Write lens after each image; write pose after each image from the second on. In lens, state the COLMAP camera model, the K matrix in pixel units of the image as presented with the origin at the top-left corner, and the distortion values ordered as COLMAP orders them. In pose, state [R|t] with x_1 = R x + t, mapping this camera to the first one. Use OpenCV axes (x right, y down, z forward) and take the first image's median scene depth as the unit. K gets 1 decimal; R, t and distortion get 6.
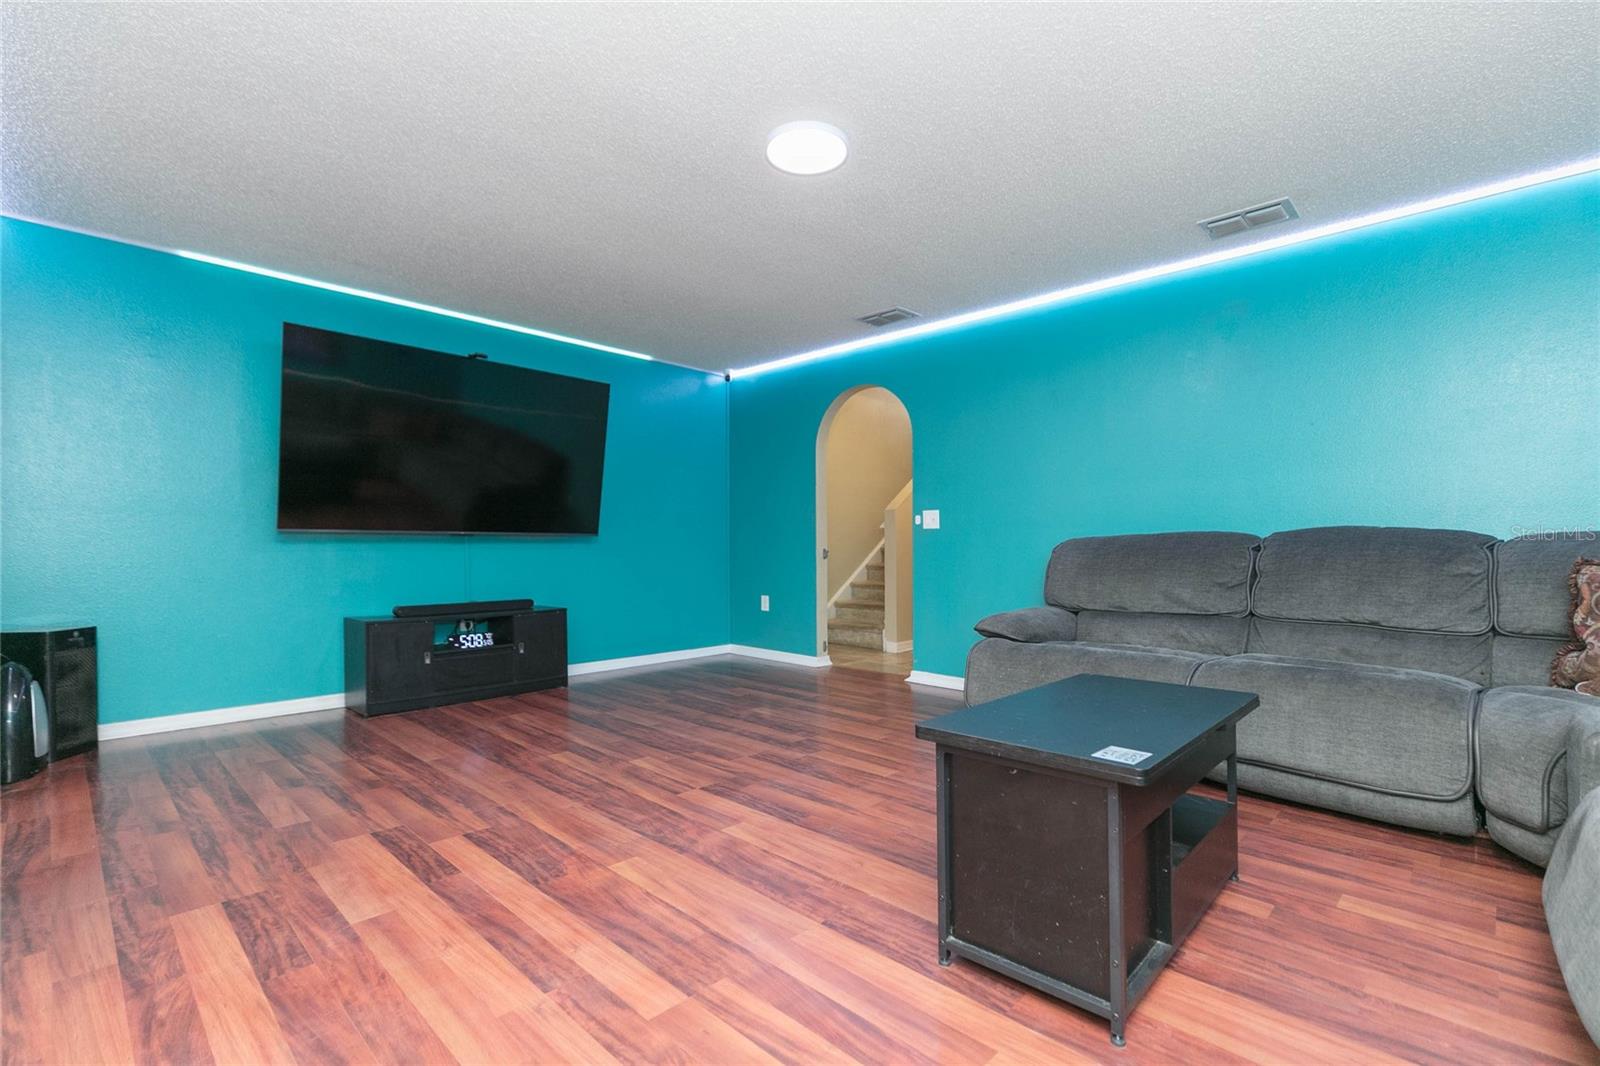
lens RADIAL K [[740.7, 0, 817.9], [0, 740.7, 534.0], [0, 0, 1]] dist [0.006093, -0.001067]
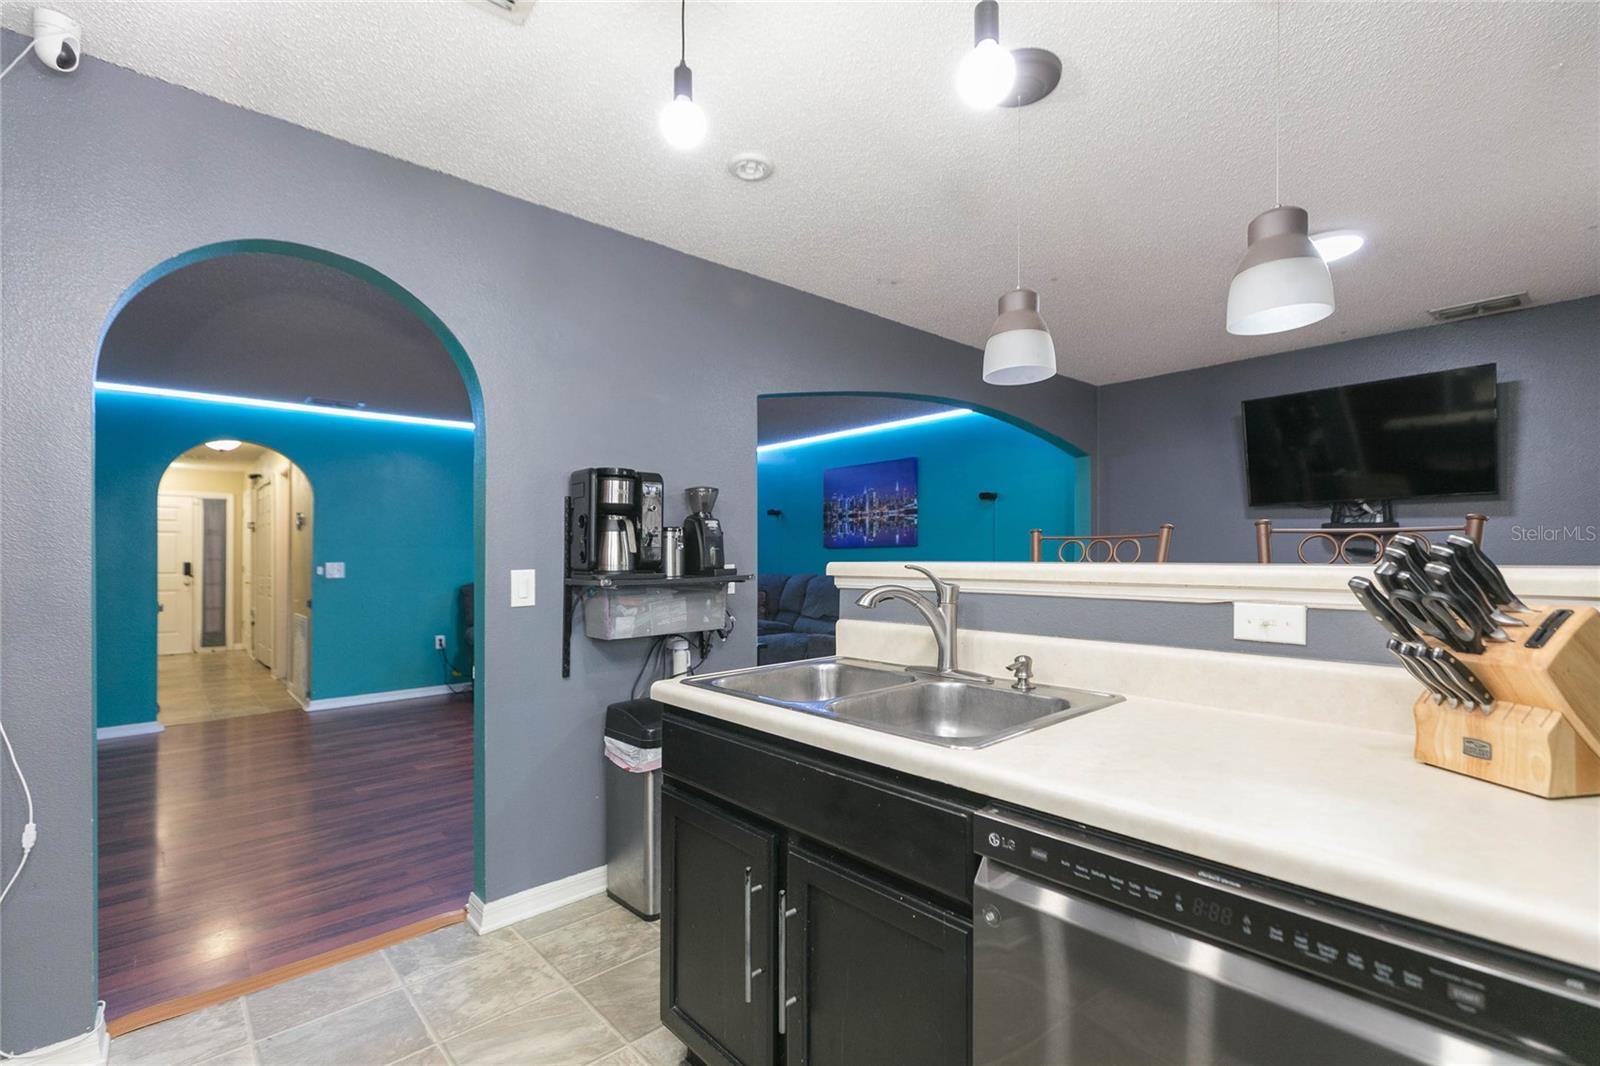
lens RADIAL K [[740.7, 0, 791.9], [0, 740.7, 554.9], [0, 0, 1]] dist [0.006093, -0.001067]
pose [[0.074677, -0.009128, 0.997166, -1.596008], [-0.001698, 0.999955, 0.009281, -0.090754], [-0.997206, -0.002386, 0.074658, 0.249302]]
